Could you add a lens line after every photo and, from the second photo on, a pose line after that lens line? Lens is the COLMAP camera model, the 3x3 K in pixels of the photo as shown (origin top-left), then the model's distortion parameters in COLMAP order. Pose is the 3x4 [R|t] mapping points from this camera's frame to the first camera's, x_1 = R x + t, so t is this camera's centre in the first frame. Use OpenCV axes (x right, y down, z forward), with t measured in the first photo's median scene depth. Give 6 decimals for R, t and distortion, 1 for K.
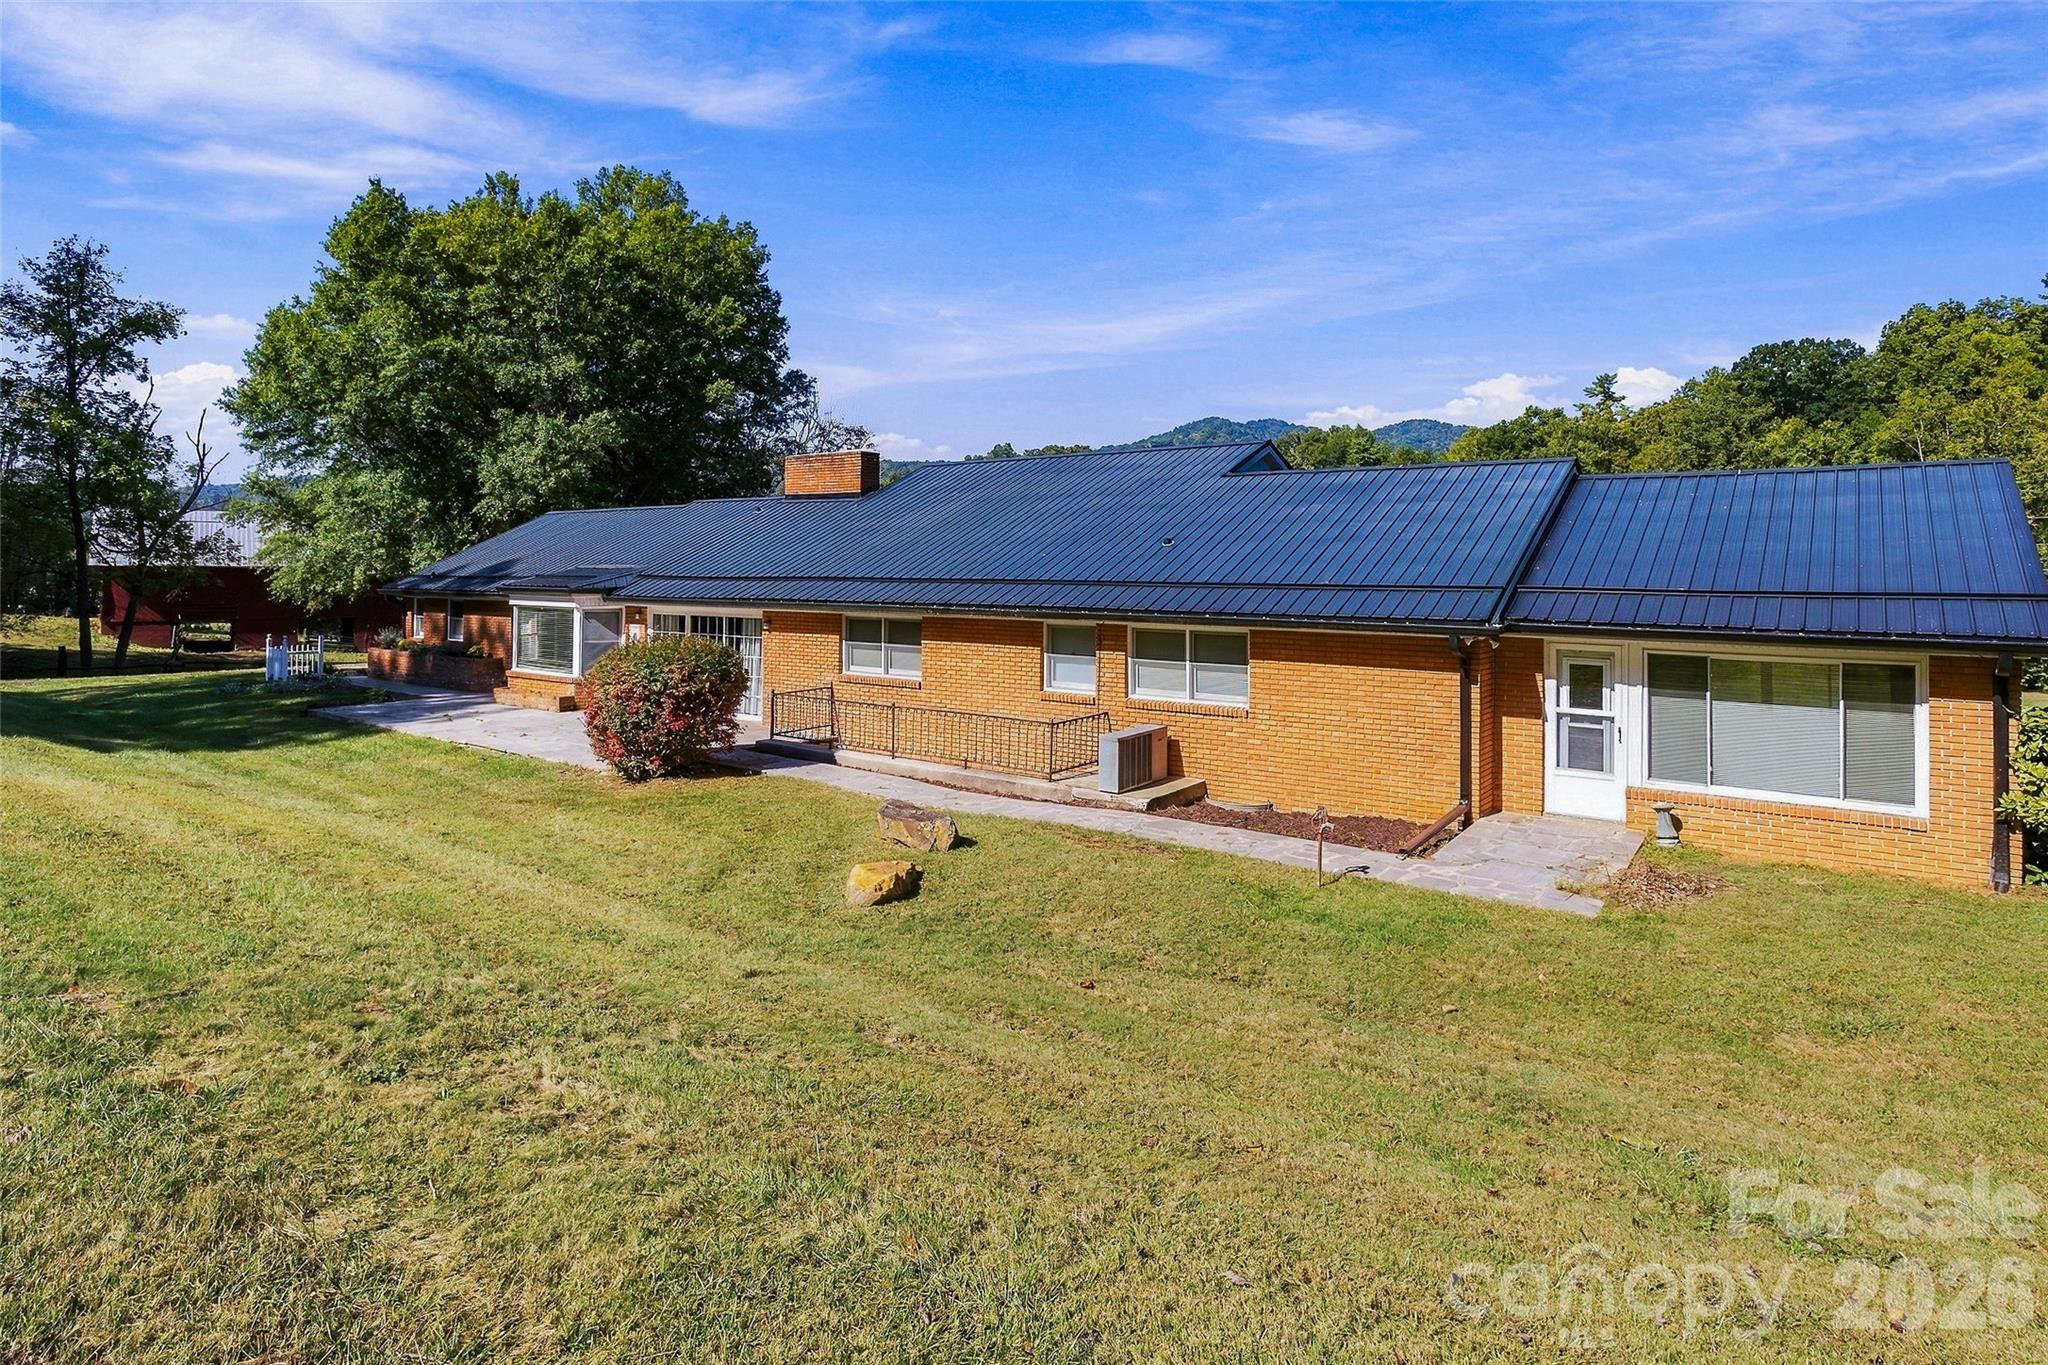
lens RADIAL K [[1115.0, 0, 986.8], [0, 1115.0, 636.0], [0, 0, 1]] dist [-0.073291, 0.044054]
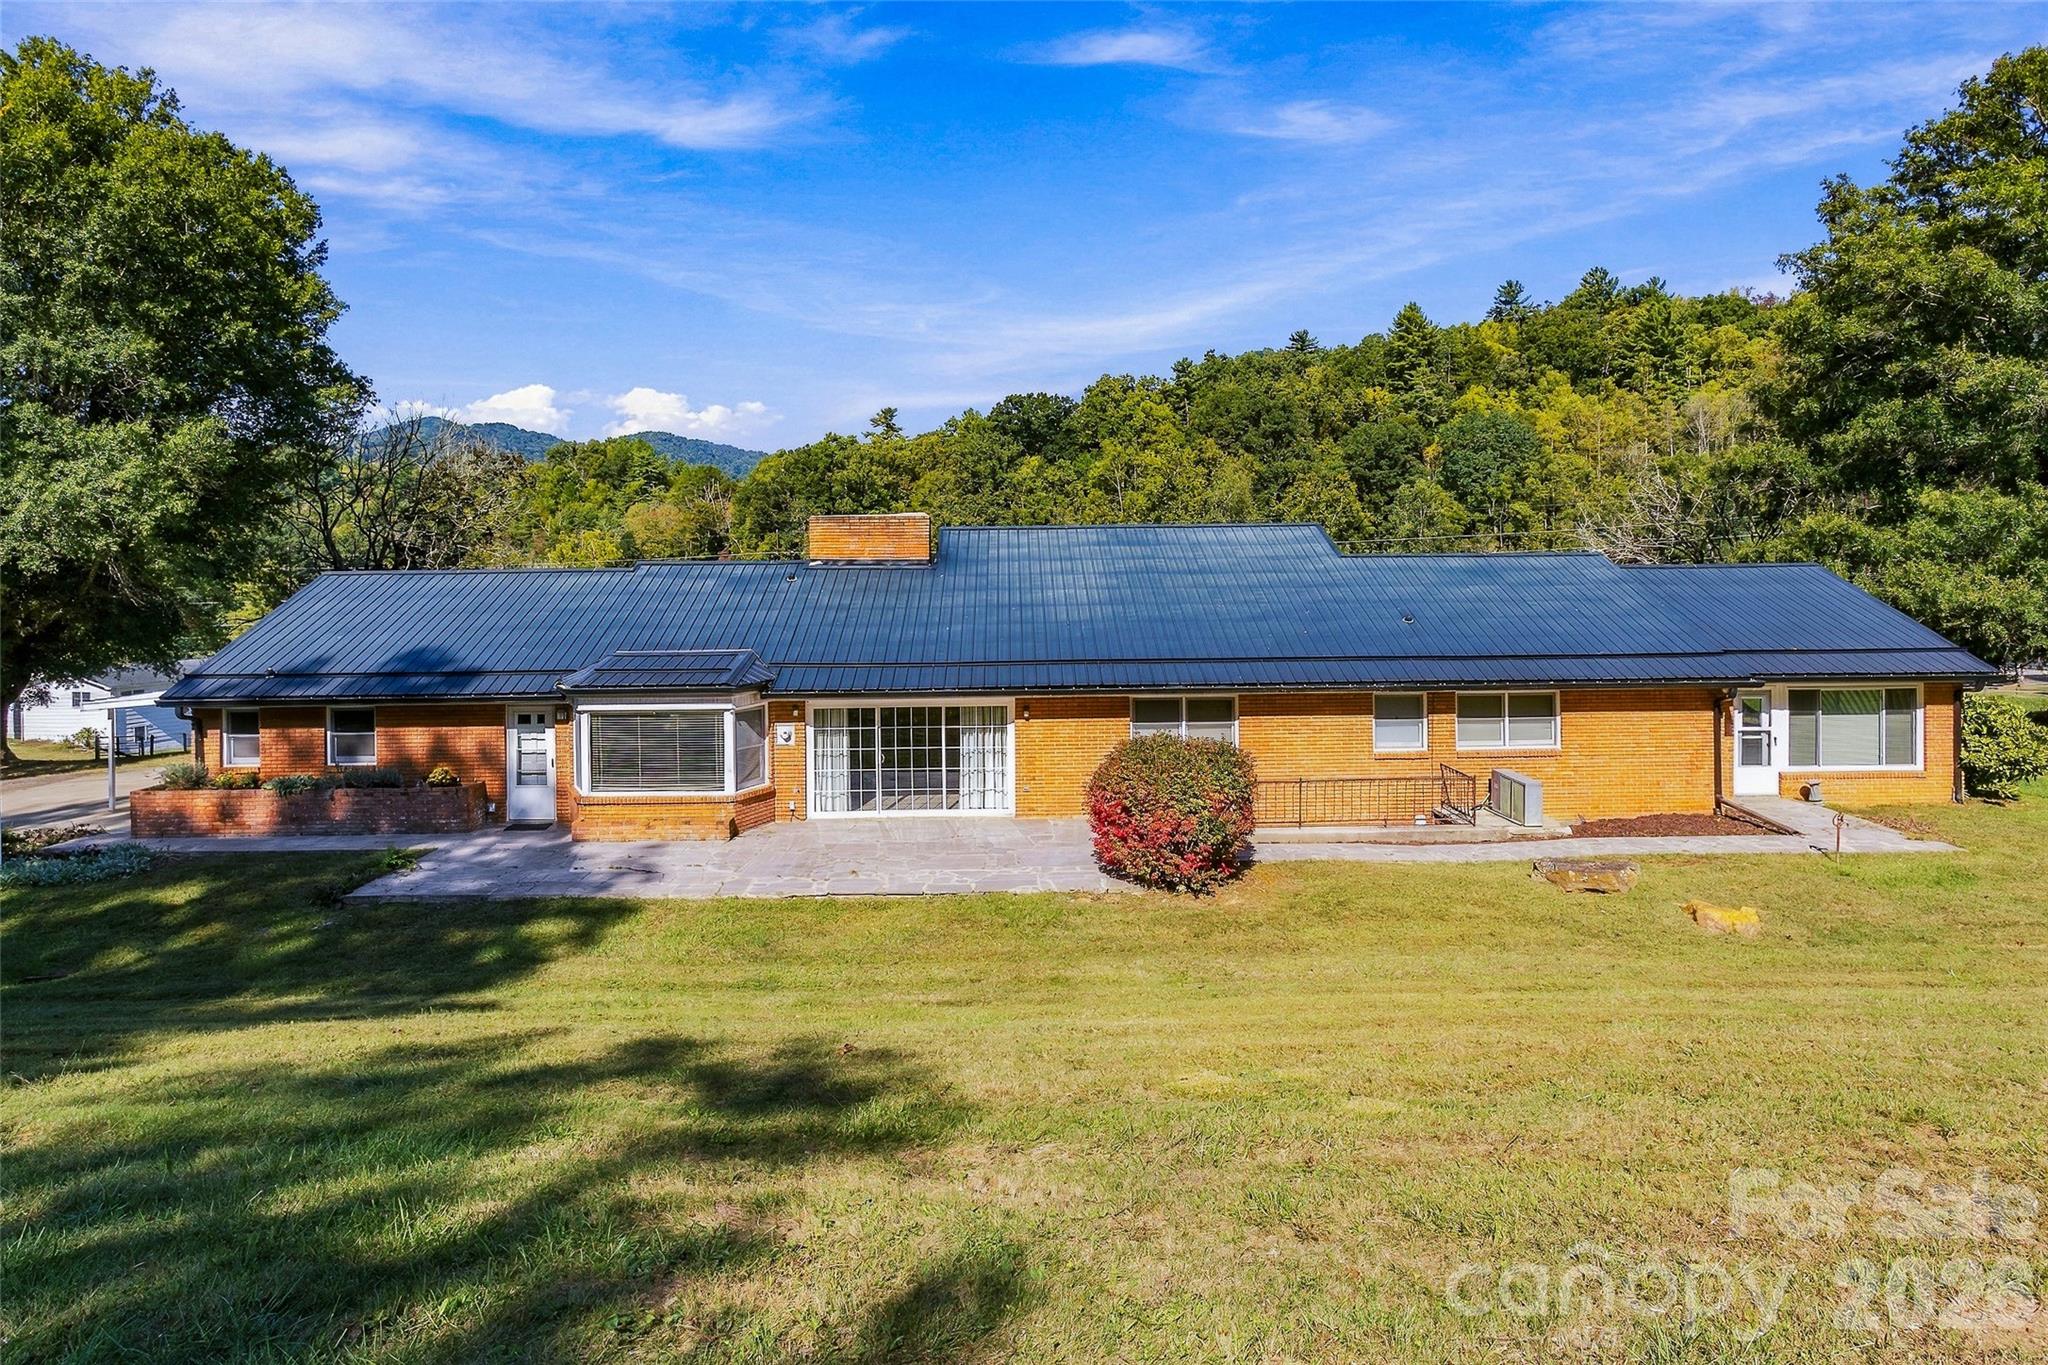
lens RADIAL K [[1115.0, 0, 986.8], [0, 1115.0, 636.0], [0, 0, 1]] dist [-0.073291, 0.044054]
pose [[0.782916, -0.047974, 0.620275, -0.722490], [0.052184, 0.998573, 0.011365, -0.078683], [-0.619935, 0.023471, 0.784302, 0.248521]]
